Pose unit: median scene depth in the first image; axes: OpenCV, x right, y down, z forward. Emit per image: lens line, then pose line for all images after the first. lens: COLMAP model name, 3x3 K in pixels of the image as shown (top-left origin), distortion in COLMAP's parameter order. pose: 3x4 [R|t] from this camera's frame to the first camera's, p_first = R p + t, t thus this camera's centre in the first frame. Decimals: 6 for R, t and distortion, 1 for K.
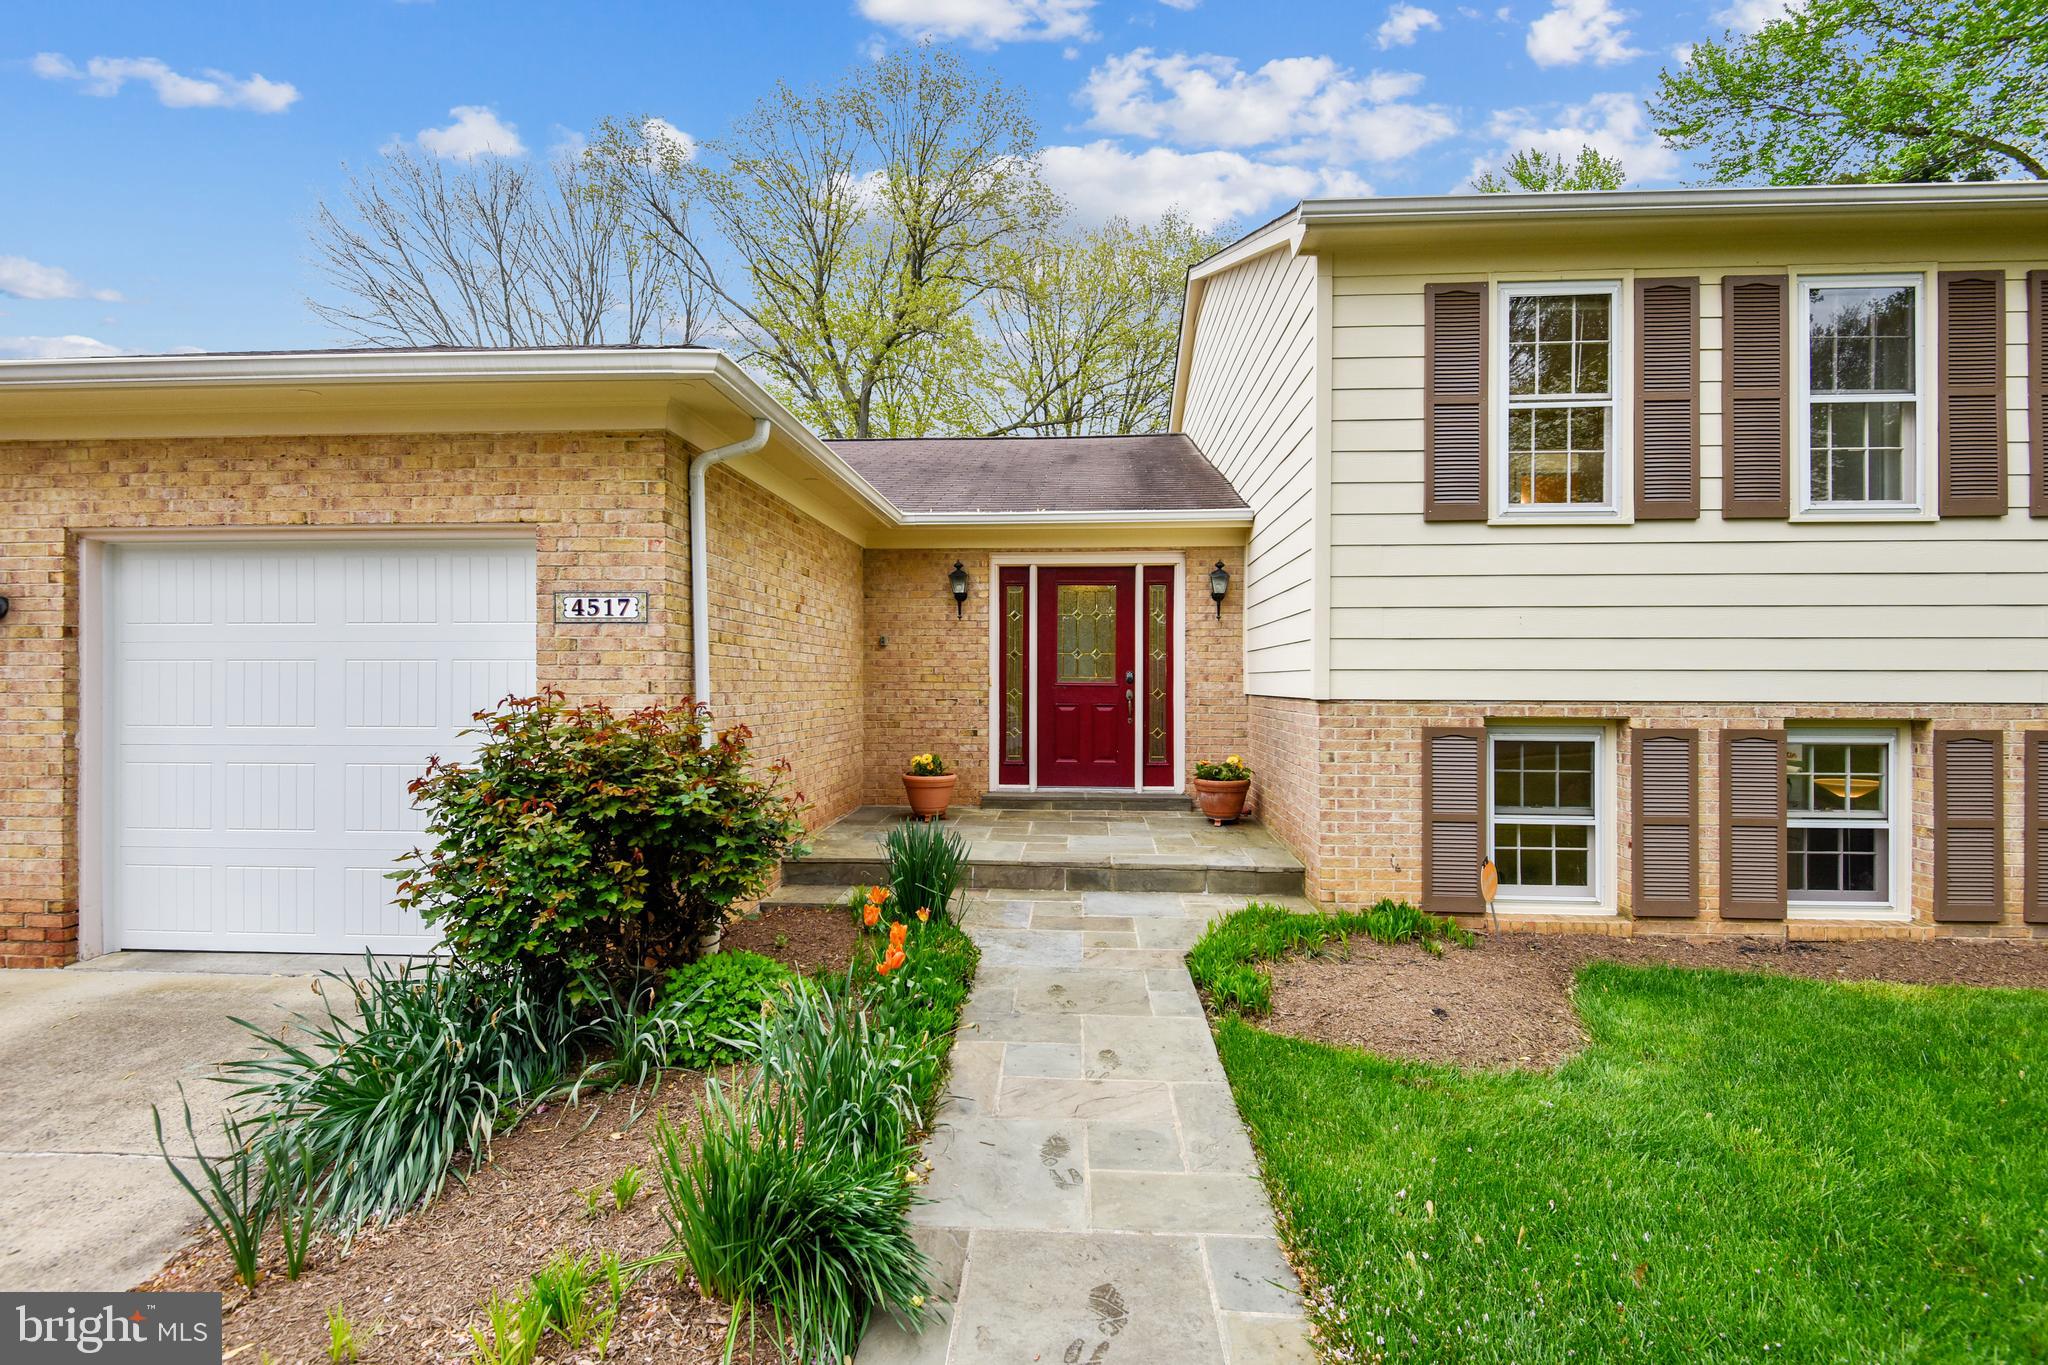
lens RADIAL K [[962.6, 0, 1024.0], [0, 962.6, 682.5], [0, 0, 1]] dist [0.039910, -0.027244]
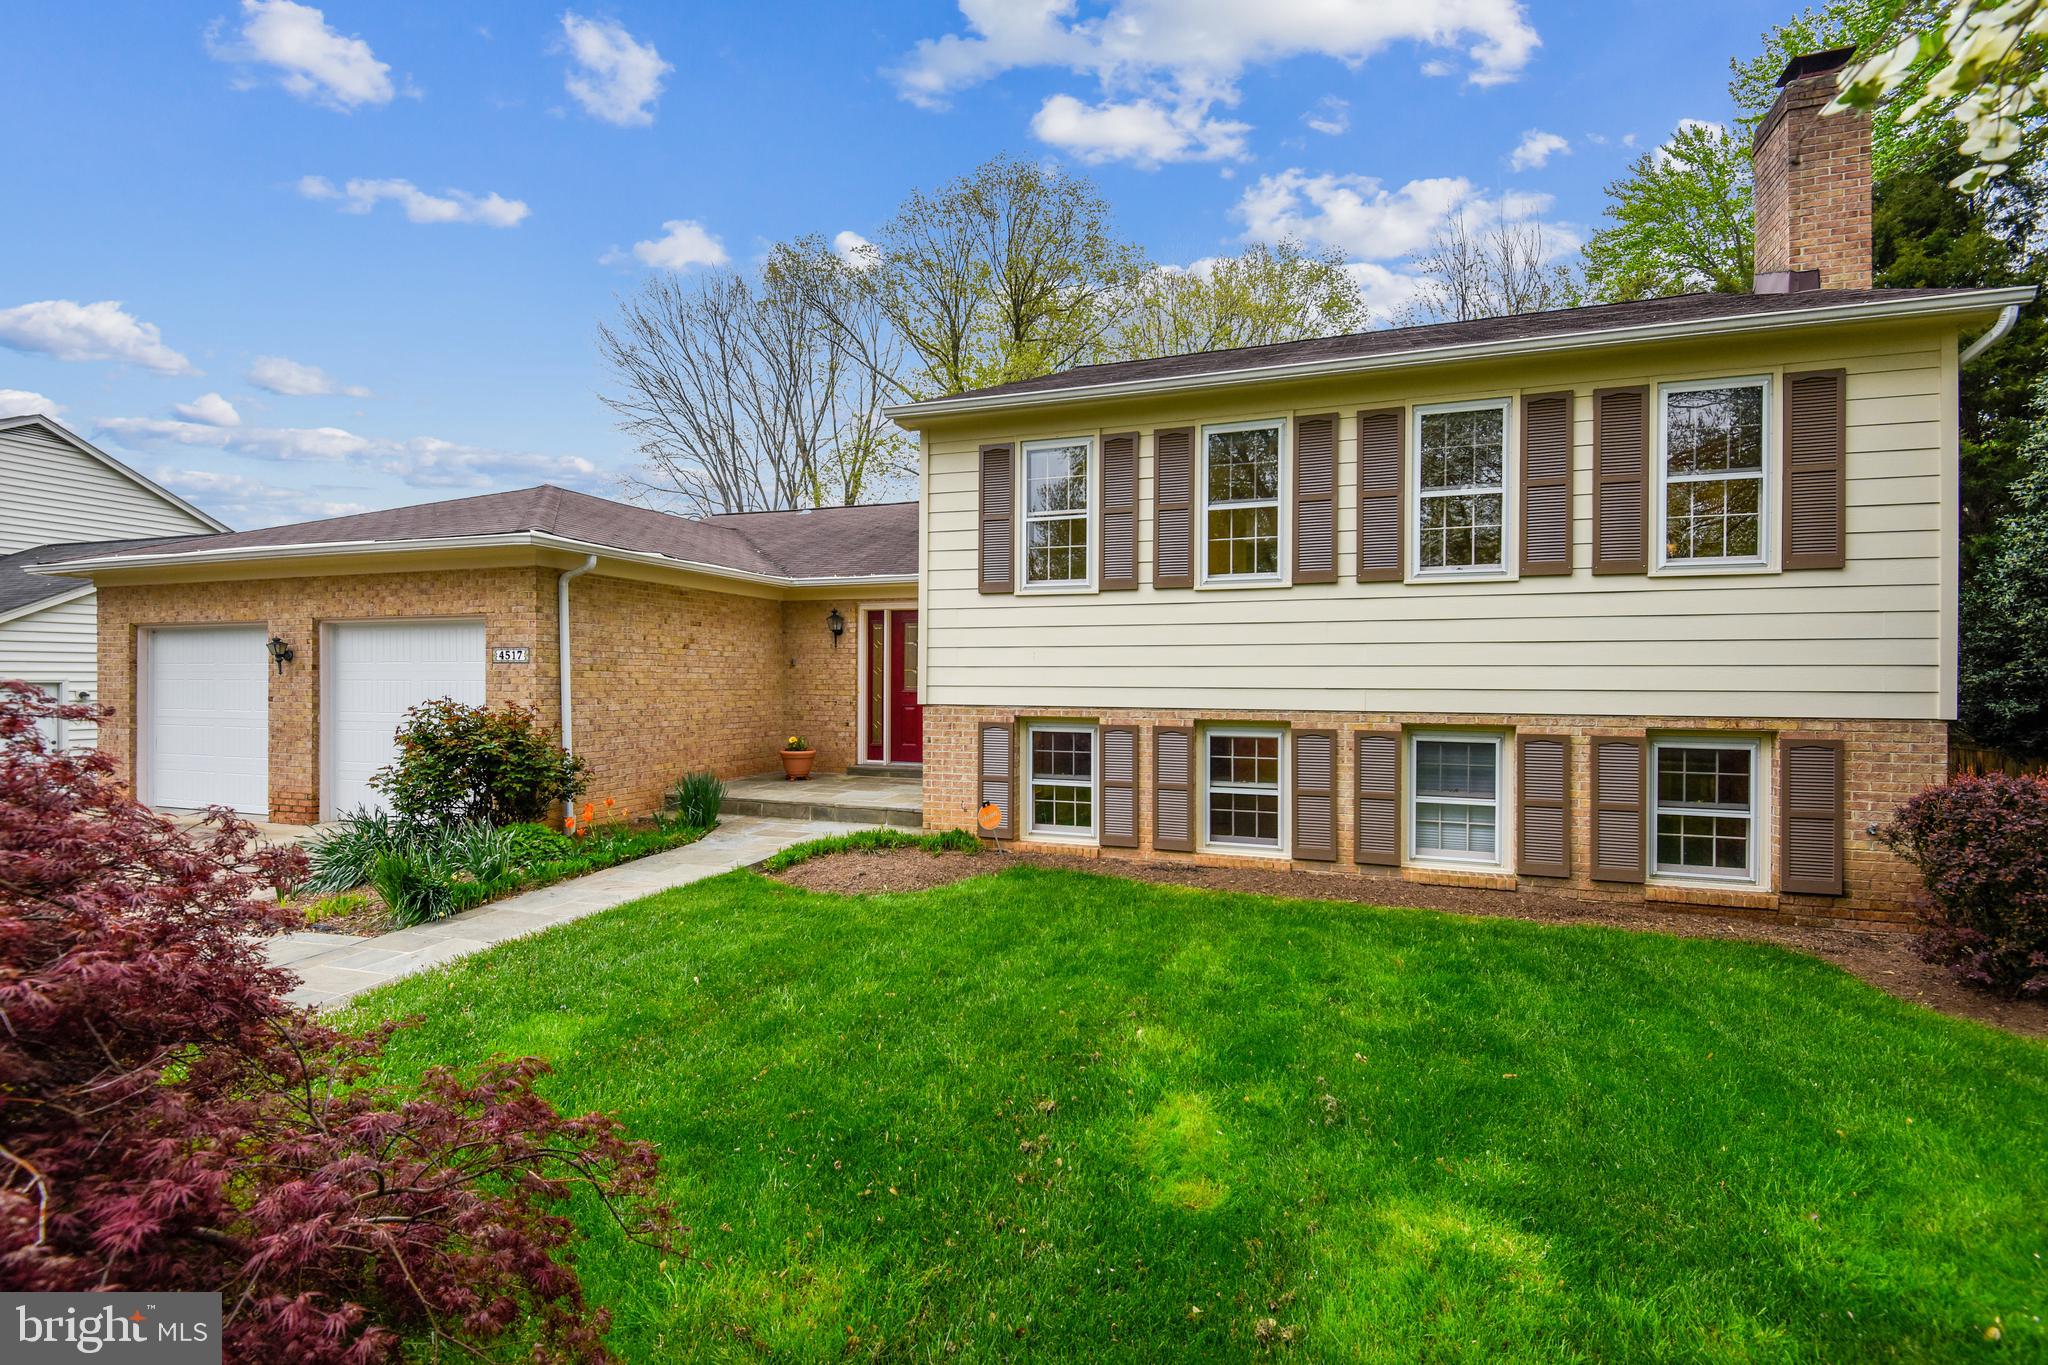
lens RADIAL K [[962.6, 0, 1024.0], [0, 962.6, 682.5], [0, 0, 1]] dist [0.039910, -0.027244]
pose [[0.958615, 0.002960, -0.284690, 0.946395], [-0.002524, 0.999995, 0.001898, -0.022633], [0.284695, -0.001101, 0.958618, -0.509082]]
